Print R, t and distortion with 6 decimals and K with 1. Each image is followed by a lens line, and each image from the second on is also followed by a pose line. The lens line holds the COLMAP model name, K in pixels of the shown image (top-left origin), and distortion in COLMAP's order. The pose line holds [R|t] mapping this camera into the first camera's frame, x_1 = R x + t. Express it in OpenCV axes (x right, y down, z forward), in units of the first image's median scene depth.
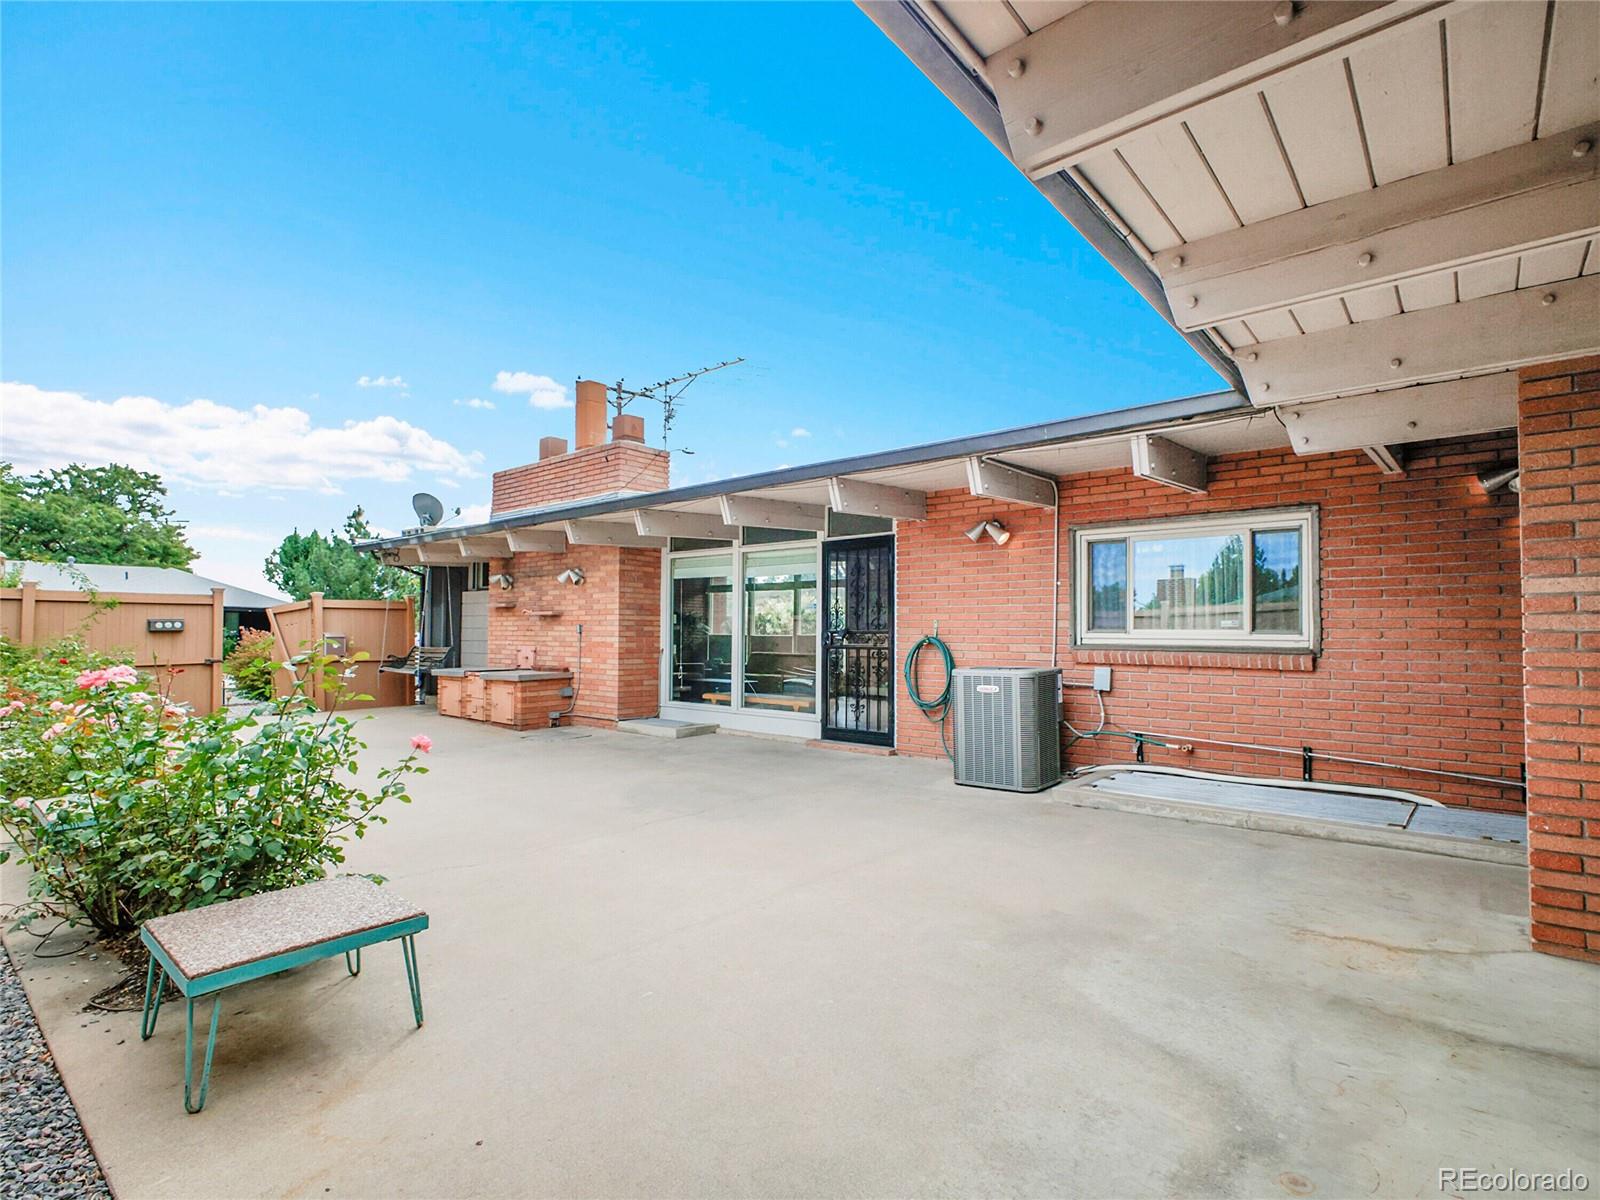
lens RADIAL K [[781.1, 0, 808.8], [0, 781.1, 604.0], [0, 0, 1]] dist [0.000293, -0.000061]
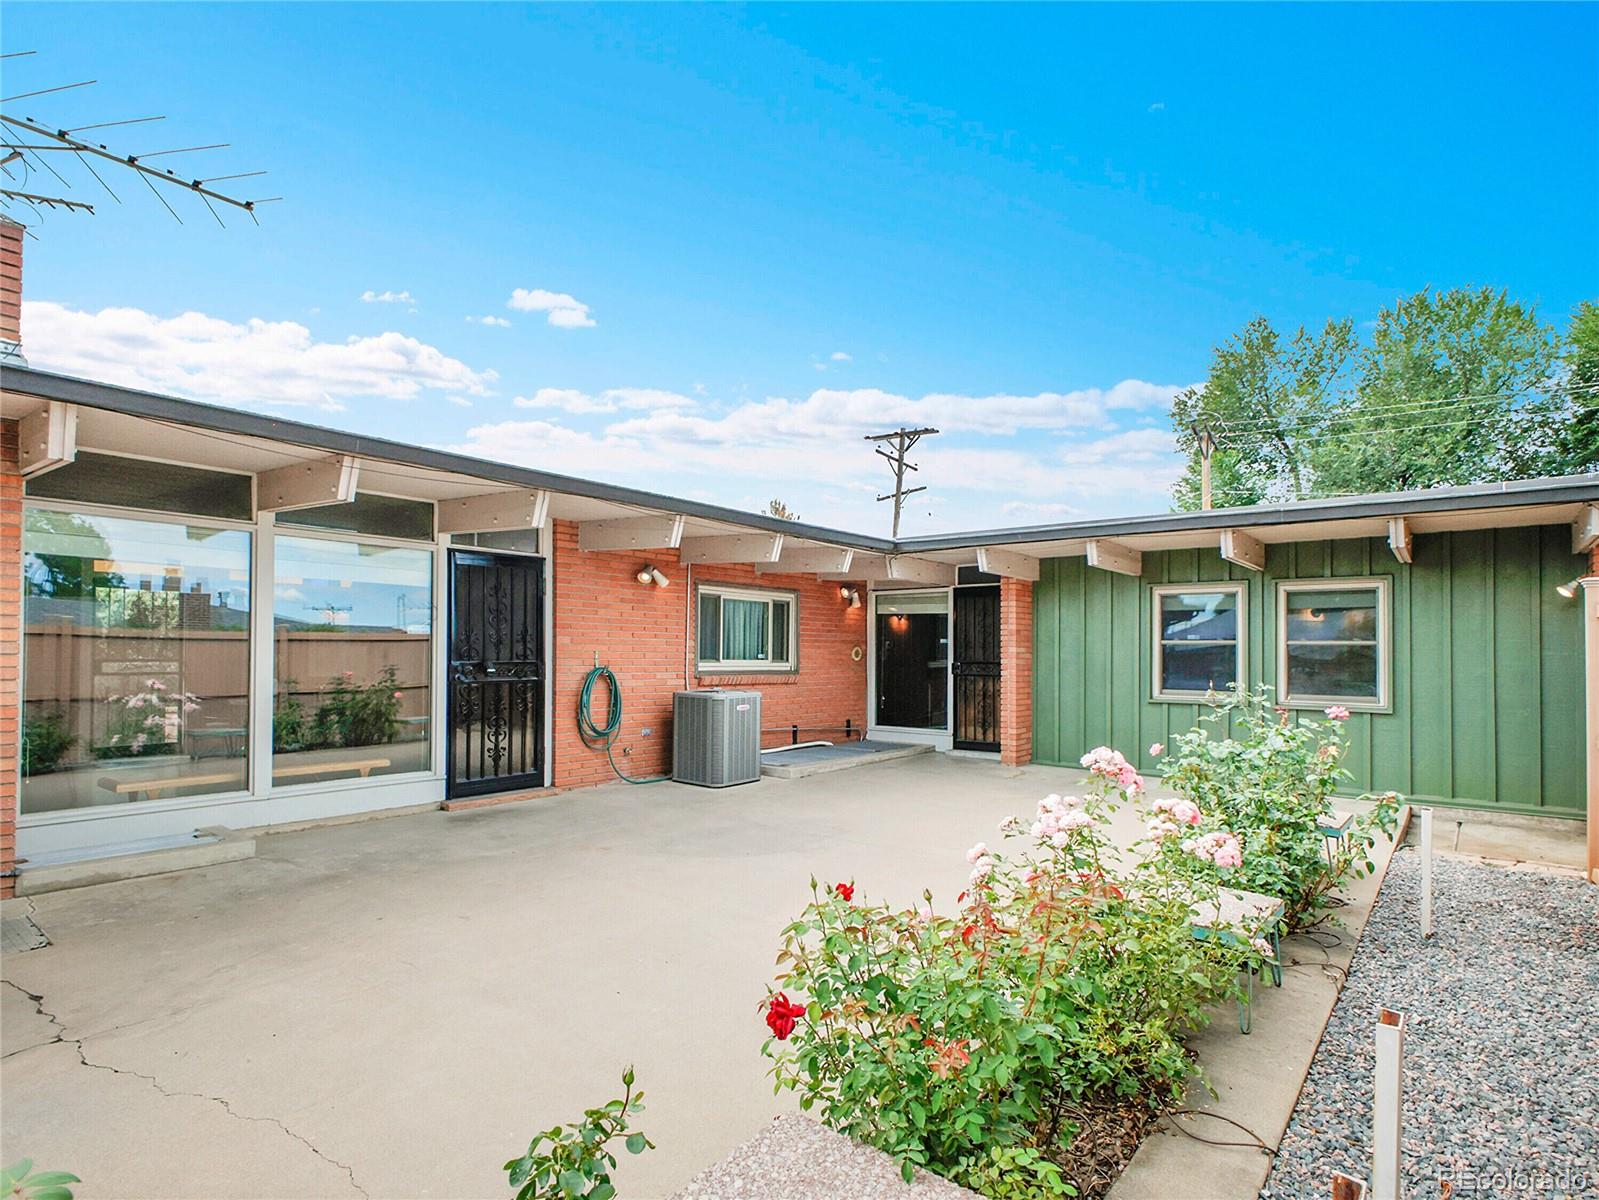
lens RADIAL K [[780.6, 0, 808.3], [0, 780.6, 604.0], [0, 0, 1]] dist [0.000293, -0.000061]
pose [[0.001169, 0.064178, 0.997938, -0.877019], [-0.039951, 0.997145, -0.064080, 0.013907], [-0.999201, -0.039794, 0.003730, 0.724116]]
